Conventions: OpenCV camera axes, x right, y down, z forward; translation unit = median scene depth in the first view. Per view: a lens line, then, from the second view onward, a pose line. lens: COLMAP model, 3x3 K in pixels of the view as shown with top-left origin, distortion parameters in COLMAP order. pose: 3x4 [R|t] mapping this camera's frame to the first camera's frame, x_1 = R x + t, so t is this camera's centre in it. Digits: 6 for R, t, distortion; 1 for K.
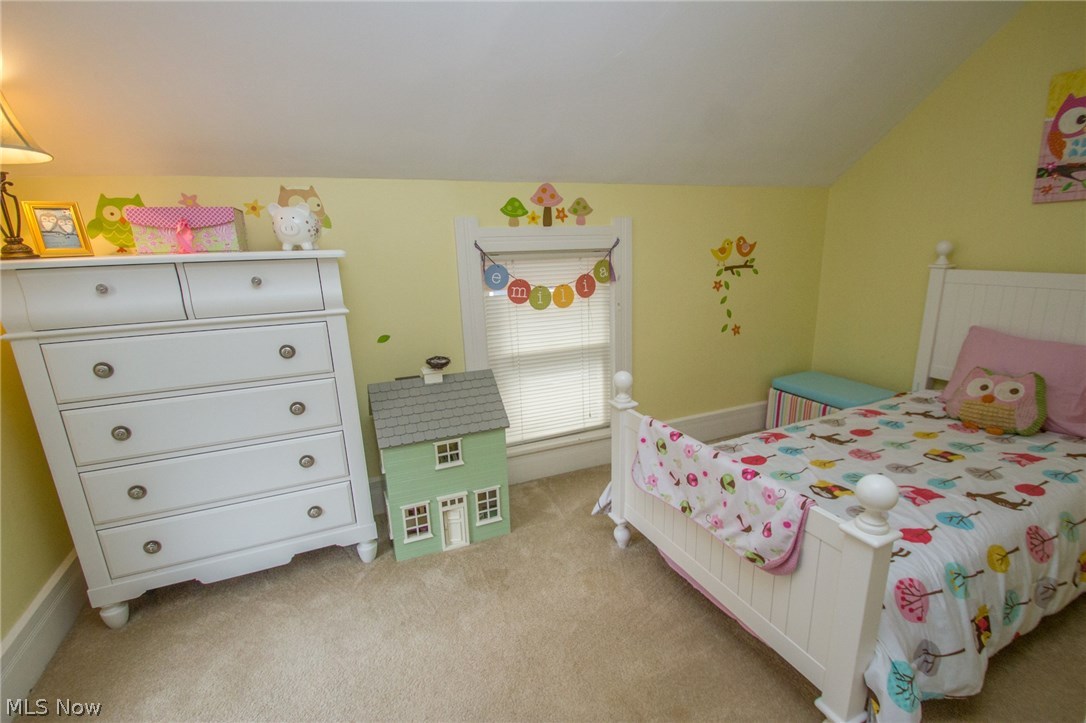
lens RADIAL K [[515.1, 0, 552.6], [0, 515.1, 385.3], [0, 0, 1]] dist [0.018627, -0.020337]
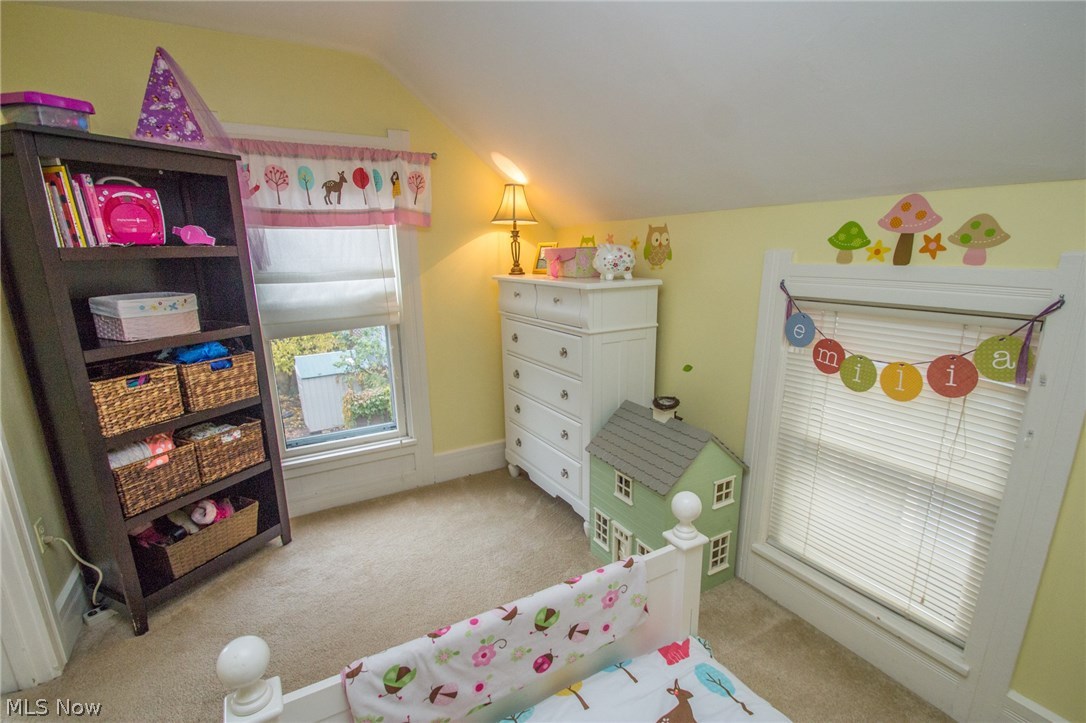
lens RADIAL K [[515.1, 0, 552.6], [0, 515.1, 385.3], [0, 0, 1]] dist [0.018627, -0.020337]
pose [[0.096404, 0.277944, -0.955748, 0.574435], [-0.258051, 0.934368, 0.245697, -0.220390], [0.961310, 0.222945, 0.161801, 0.541559]]
